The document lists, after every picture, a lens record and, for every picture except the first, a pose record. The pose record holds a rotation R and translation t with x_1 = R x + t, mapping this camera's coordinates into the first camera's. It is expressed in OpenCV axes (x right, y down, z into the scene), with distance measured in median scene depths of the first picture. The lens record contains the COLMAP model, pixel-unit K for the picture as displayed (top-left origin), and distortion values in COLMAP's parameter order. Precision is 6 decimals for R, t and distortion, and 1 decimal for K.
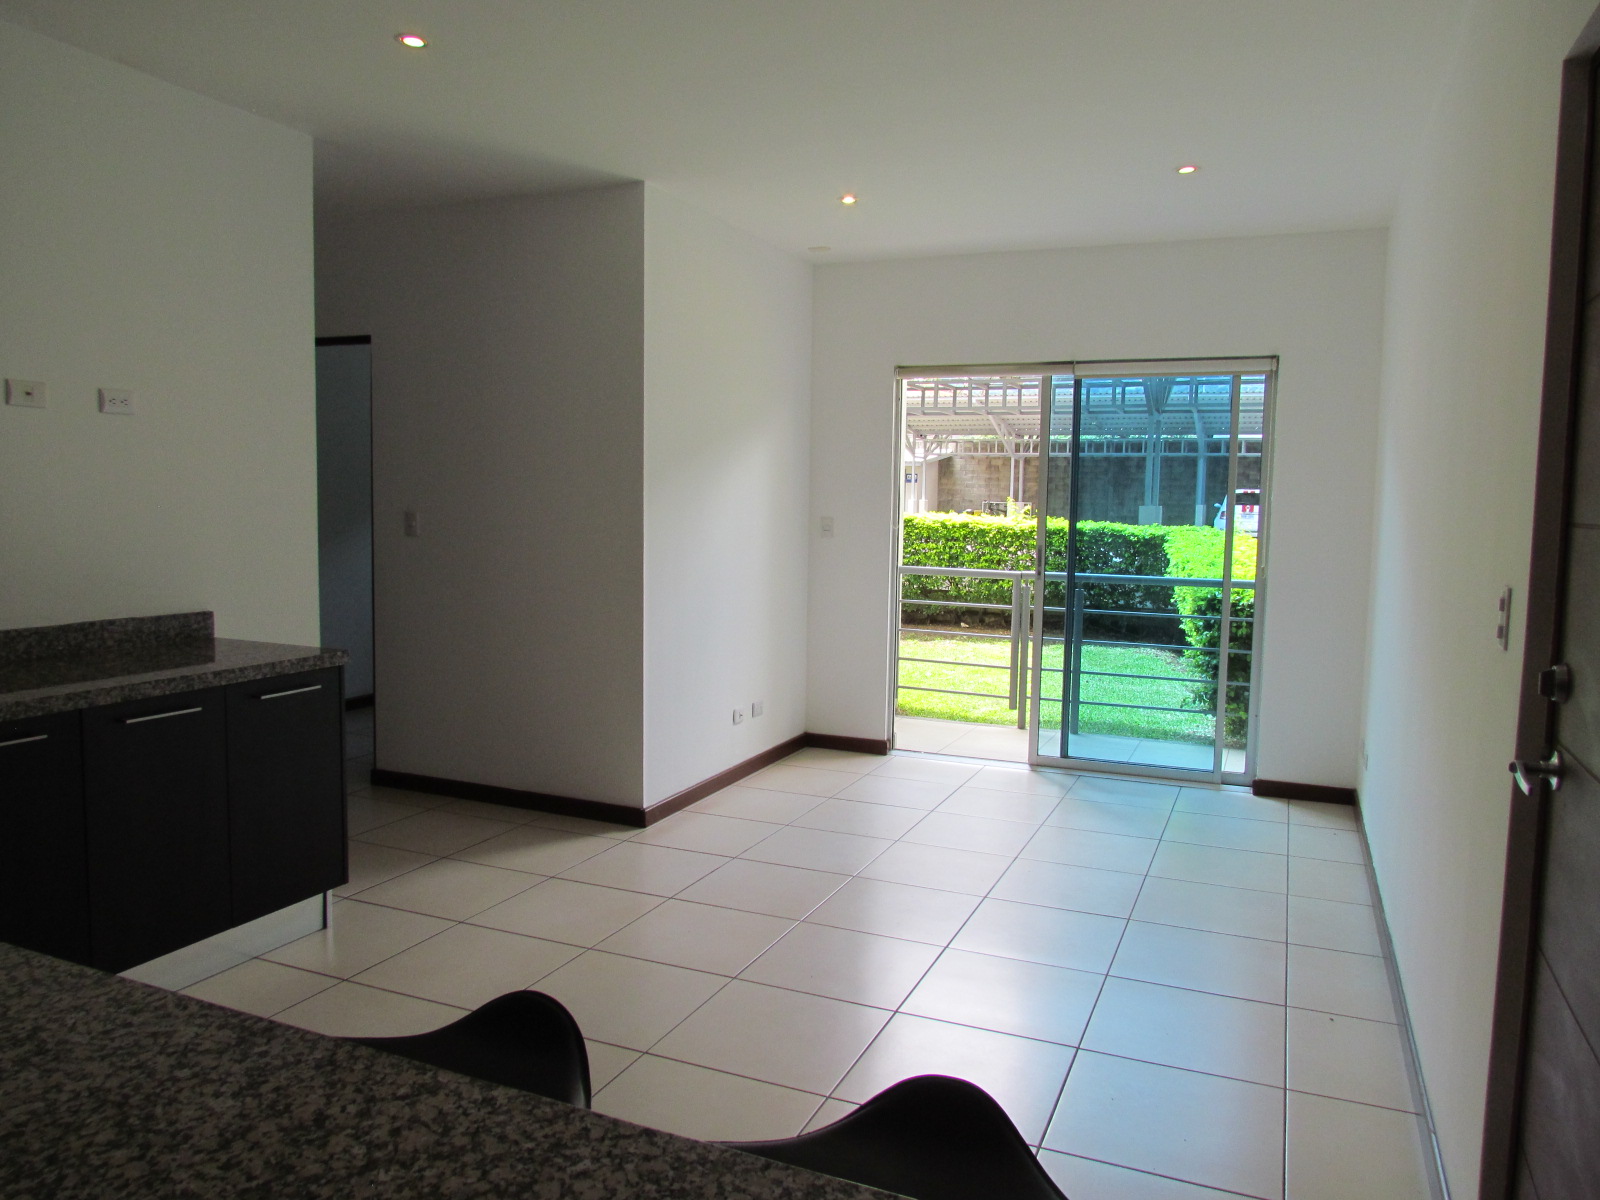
lens RADIAL K [[1136.3, 0, 800.0], [0, 1136.3, 600.0], [0, 0, 1]] dist [-0.001799, -0.001825]
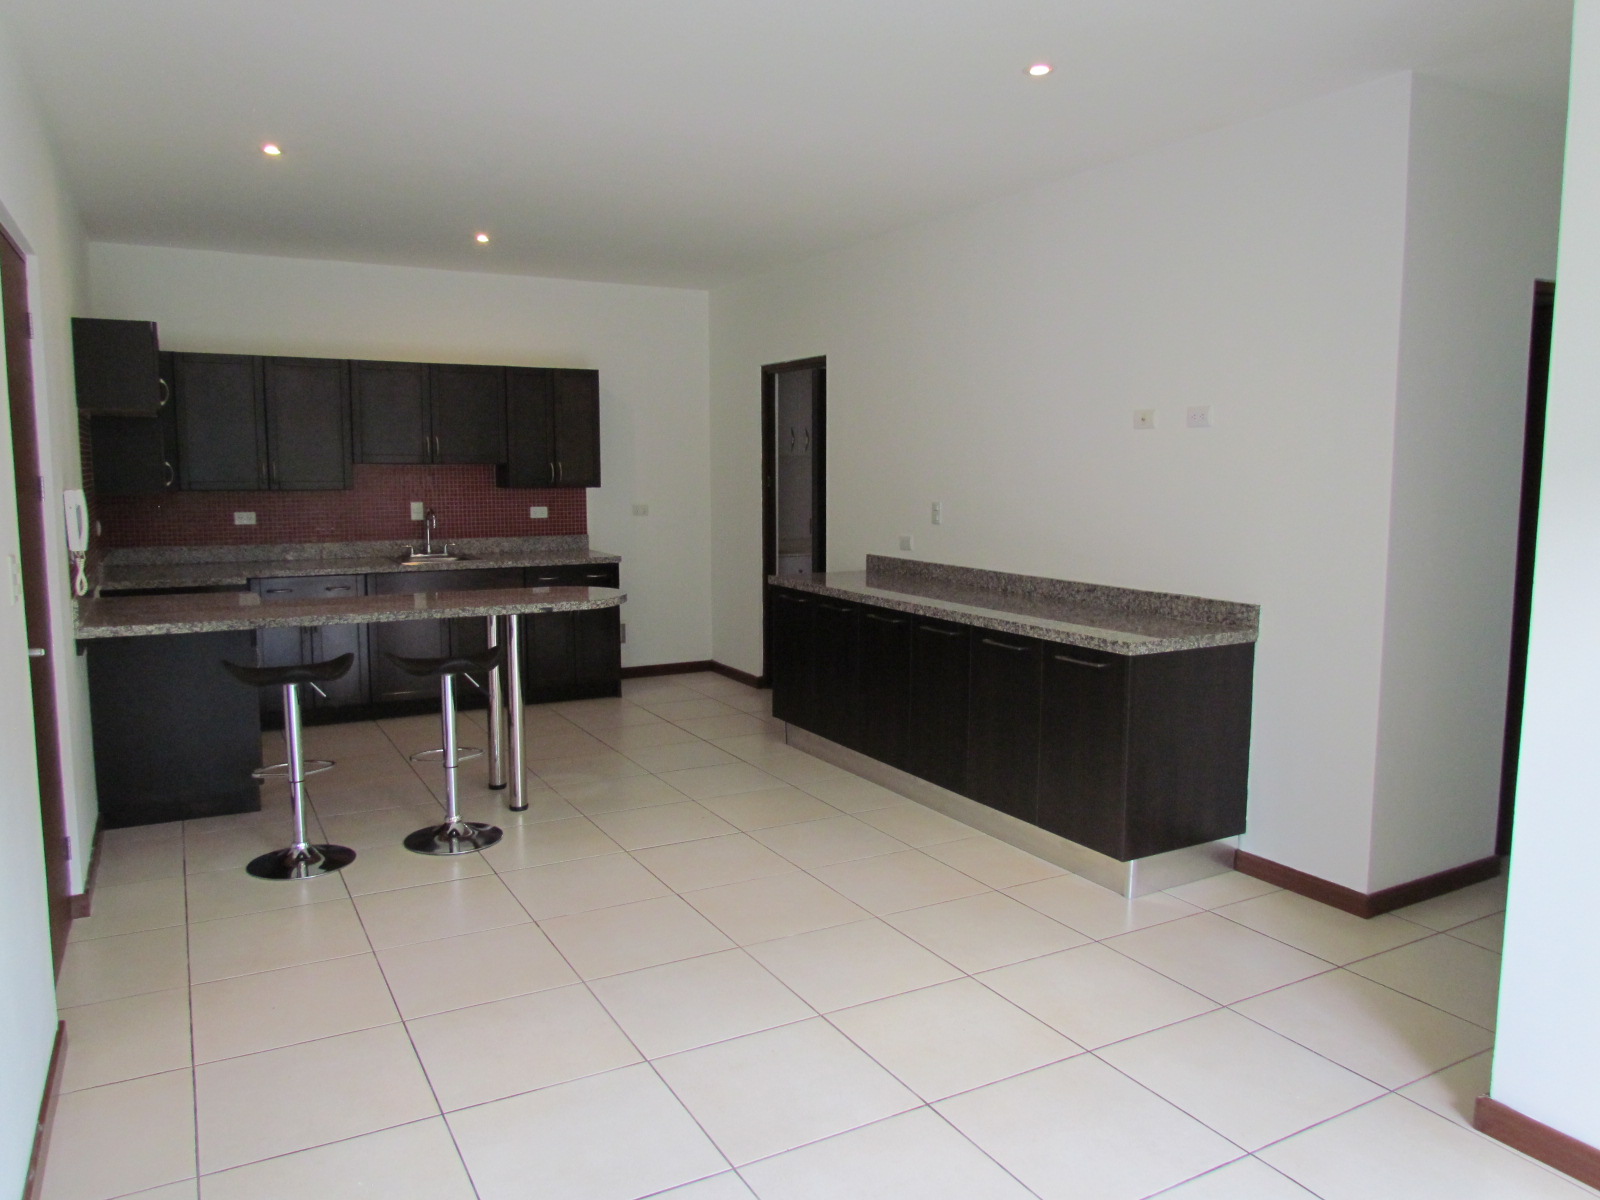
lens RADIAL K [[1136.3, 0, 800.0], [0, 1136.3, 600.0], [0, 0, 1]] dist [-0.001799, -0.001825]
pose [[-0.605098, 0.075649, -0.792549, 0.665964], [-0.082506, 0.984157, 0.156930, -0.145314], [0.791865, 0.160348, -0.589270, 1.486946]]
